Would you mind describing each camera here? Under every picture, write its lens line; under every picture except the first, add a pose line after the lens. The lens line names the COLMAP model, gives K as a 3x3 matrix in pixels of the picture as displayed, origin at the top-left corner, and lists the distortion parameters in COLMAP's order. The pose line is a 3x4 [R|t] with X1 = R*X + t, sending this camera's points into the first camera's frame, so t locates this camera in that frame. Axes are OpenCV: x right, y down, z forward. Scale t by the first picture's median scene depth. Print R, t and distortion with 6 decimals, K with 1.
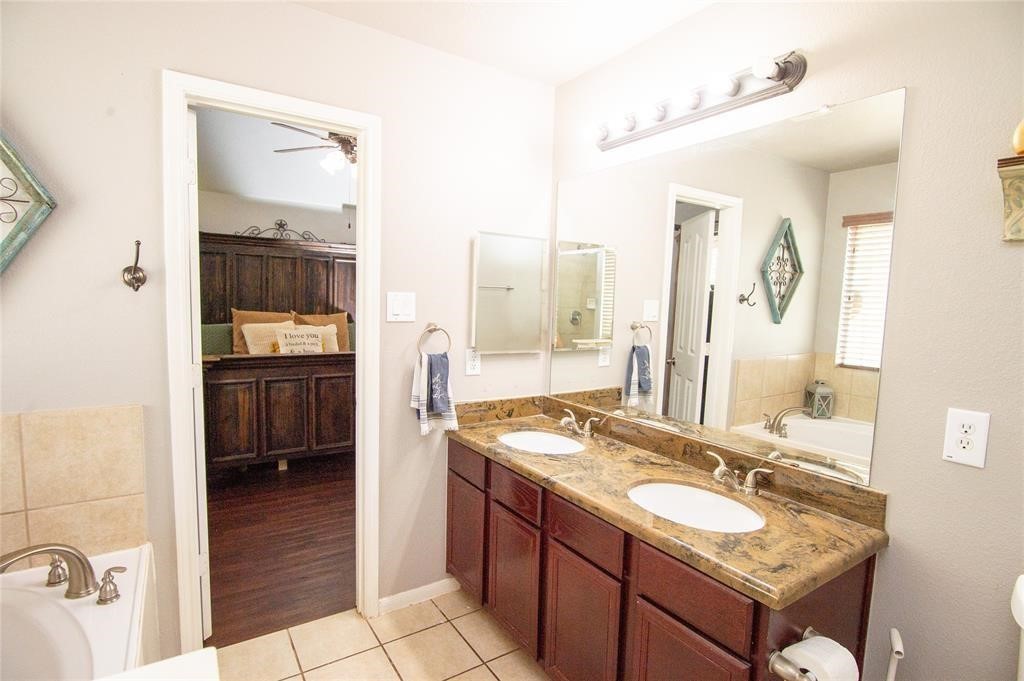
lens RADIAL K [[516.6, 0, 512.0], [0, 516.6, 340.5], [0, 0, 1]] dist [-0.003624, -0.000147]
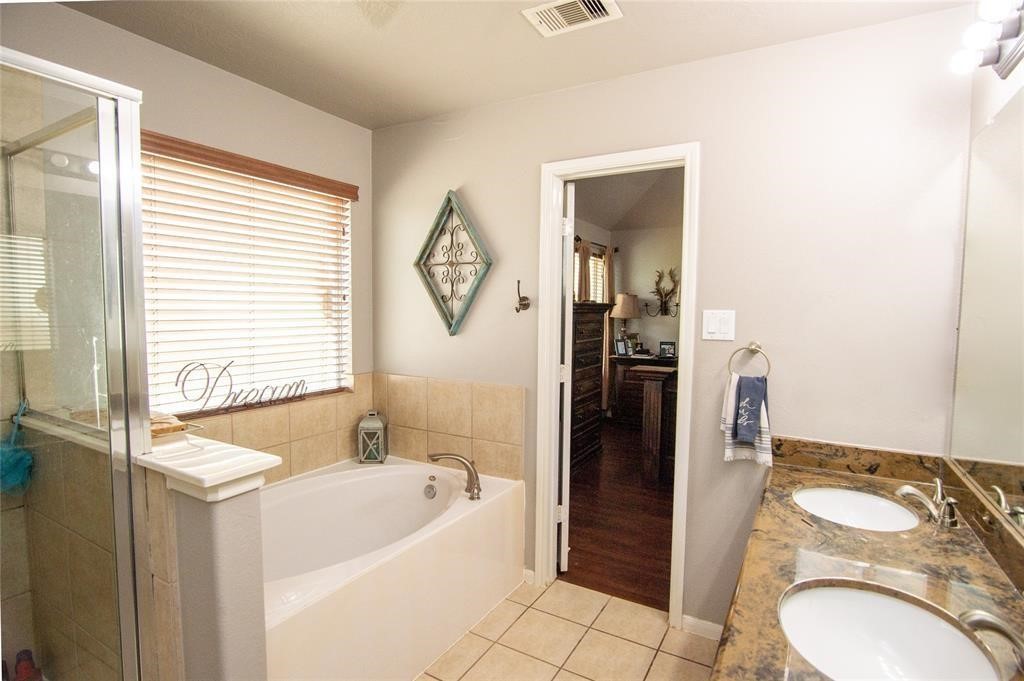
lens RADIAL K [[515.4, 0, 511.4], [0, 515.4, 344.0], [0, 0, 1]] dist [0.001051, 0.000438]
pose [[0.450095, 0.032340, -0.892395, 0.480769], [-0.073545, 0.997291, -0.000953, 0.000817], [0.889947, 0.066060, 0.451254, 0.215258]]
